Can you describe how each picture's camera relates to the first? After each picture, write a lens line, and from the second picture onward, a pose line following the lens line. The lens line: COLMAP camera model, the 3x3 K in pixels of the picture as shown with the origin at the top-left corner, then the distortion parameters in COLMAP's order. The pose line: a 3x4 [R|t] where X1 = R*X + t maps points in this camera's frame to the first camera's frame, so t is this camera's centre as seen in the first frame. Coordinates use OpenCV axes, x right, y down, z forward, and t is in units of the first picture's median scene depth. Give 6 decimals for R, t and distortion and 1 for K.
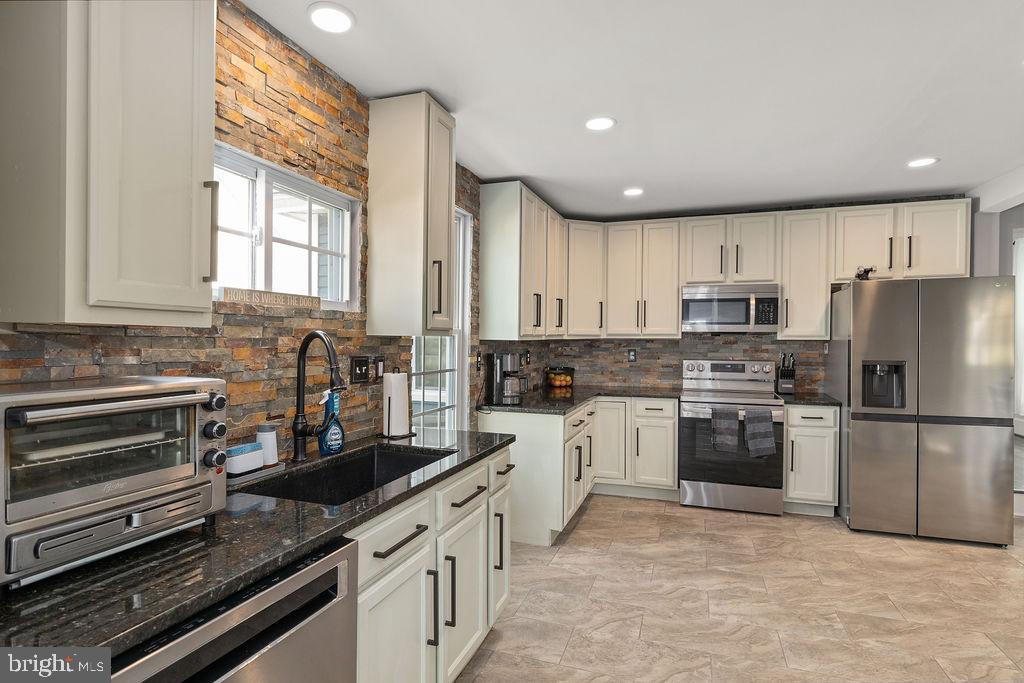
lens RADIAL K [[520.6, 0, 504.1], [0, 520.6, 346.6], [0, 0, 1]] dist [0.001977, 0.000278]
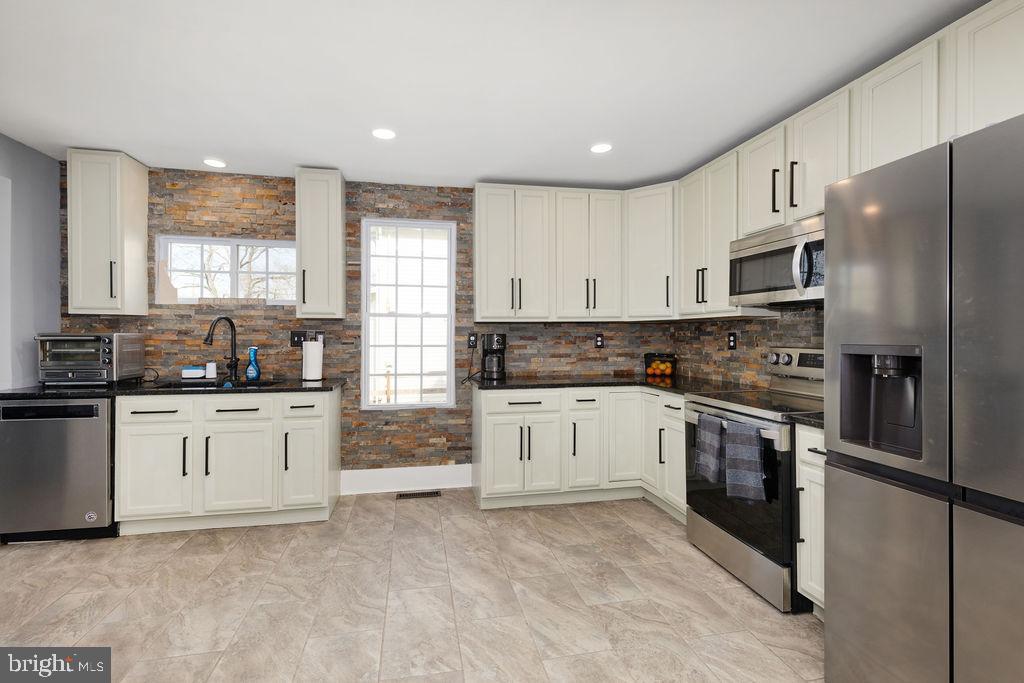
lens RADIAL K [[459.4, 0, 510.7], [0, 459.4, 337.1], [0, 0, 1]] dist [0.006619, -0.002243]
pose [[0.524707, 0.001647, -0.851281, 0.928334], [-0.010941, 0.999929, -0.004809, 0.026102], [0.851213, 0.011837, 0.524687, 0.536156]]
